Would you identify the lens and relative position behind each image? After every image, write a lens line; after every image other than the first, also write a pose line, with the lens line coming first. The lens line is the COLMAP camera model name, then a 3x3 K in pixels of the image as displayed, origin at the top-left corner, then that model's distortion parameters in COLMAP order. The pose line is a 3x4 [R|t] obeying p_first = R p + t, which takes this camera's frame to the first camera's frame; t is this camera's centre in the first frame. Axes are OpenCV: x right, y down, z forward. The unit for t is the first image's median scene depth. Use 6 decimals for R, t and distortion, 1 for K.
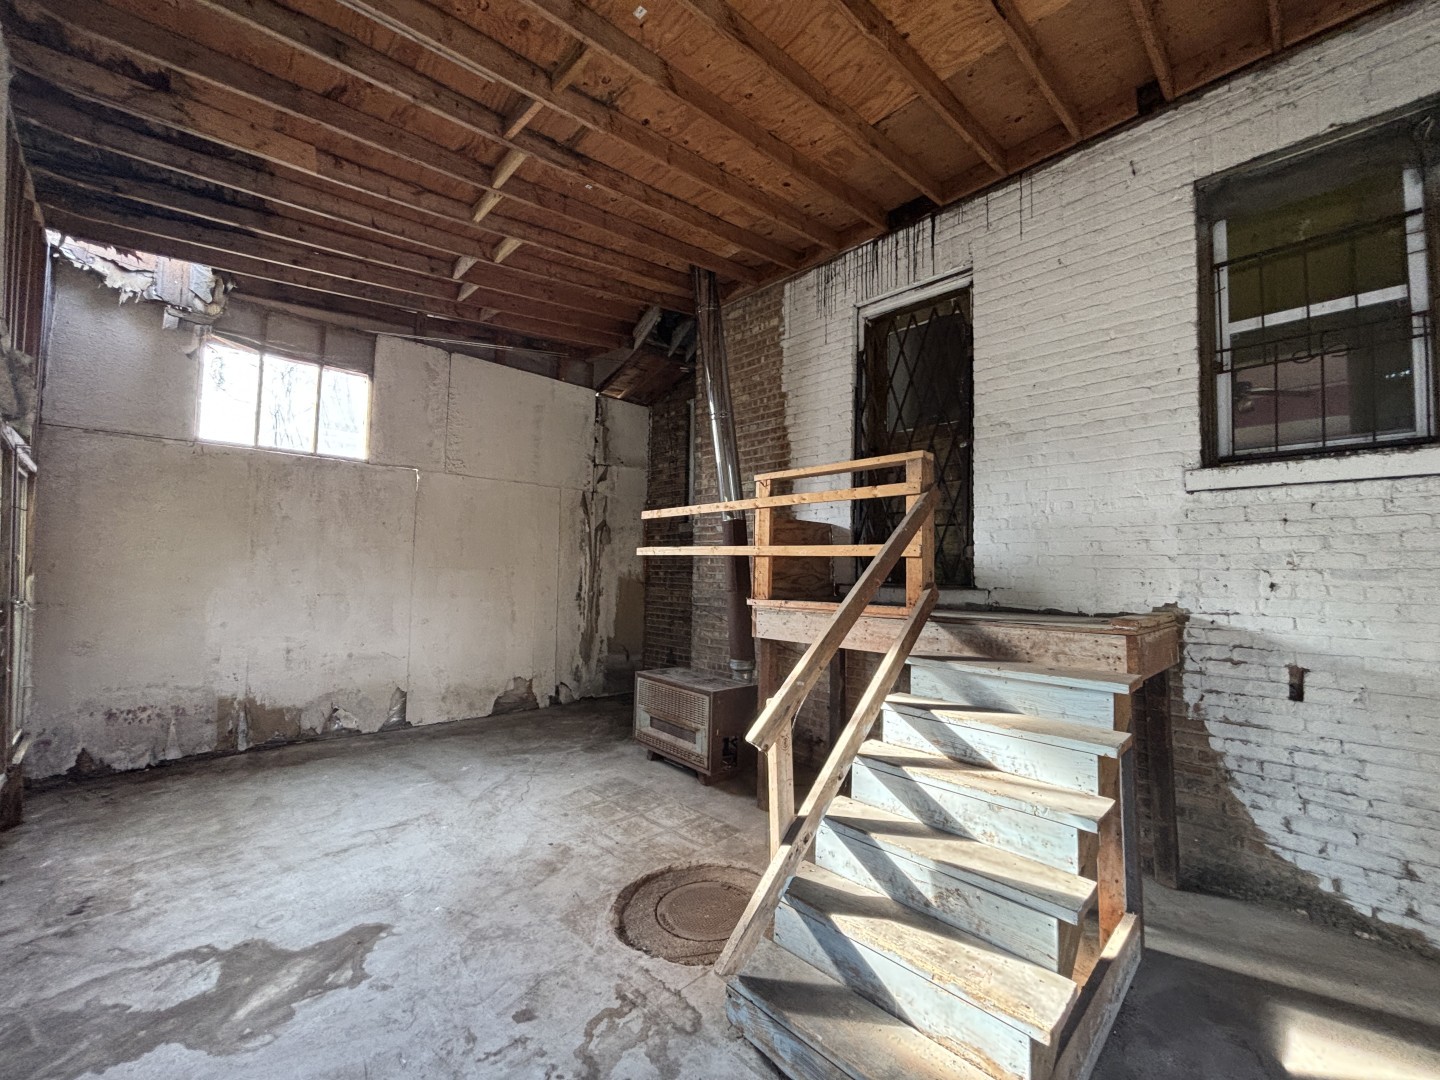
lens RADIAL K [[580.6, 0, 720.0], [0, 580.6, 540.0], [0, 0, 1]] dist [-0.002840, -0.000289]
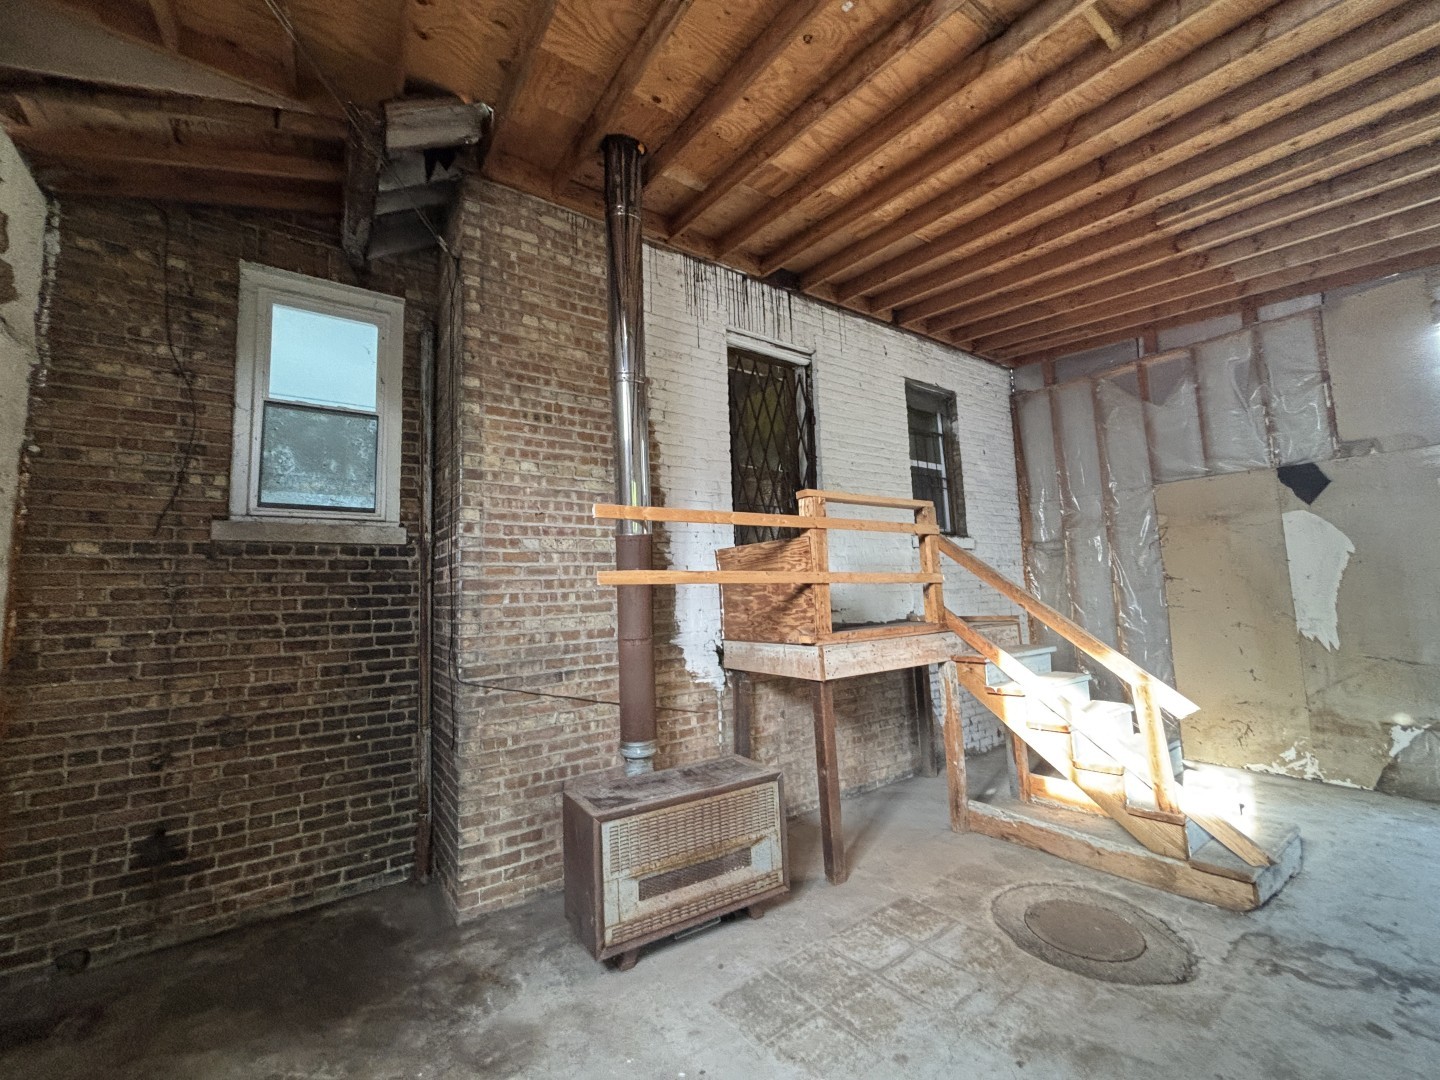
lens RADIAL K [[587.3, 0, 720.0], [0, 587.3, 540.0], [0, 0, 1]] dist [0.012115, -0.003318]
pose [[0.154471, 0.083449, 0.984467, -0.794625], [-0.007205, 0.996495, -0.083338, 0.036740], [-0.987971, 0.005781, 0.154531, 0.978848]]
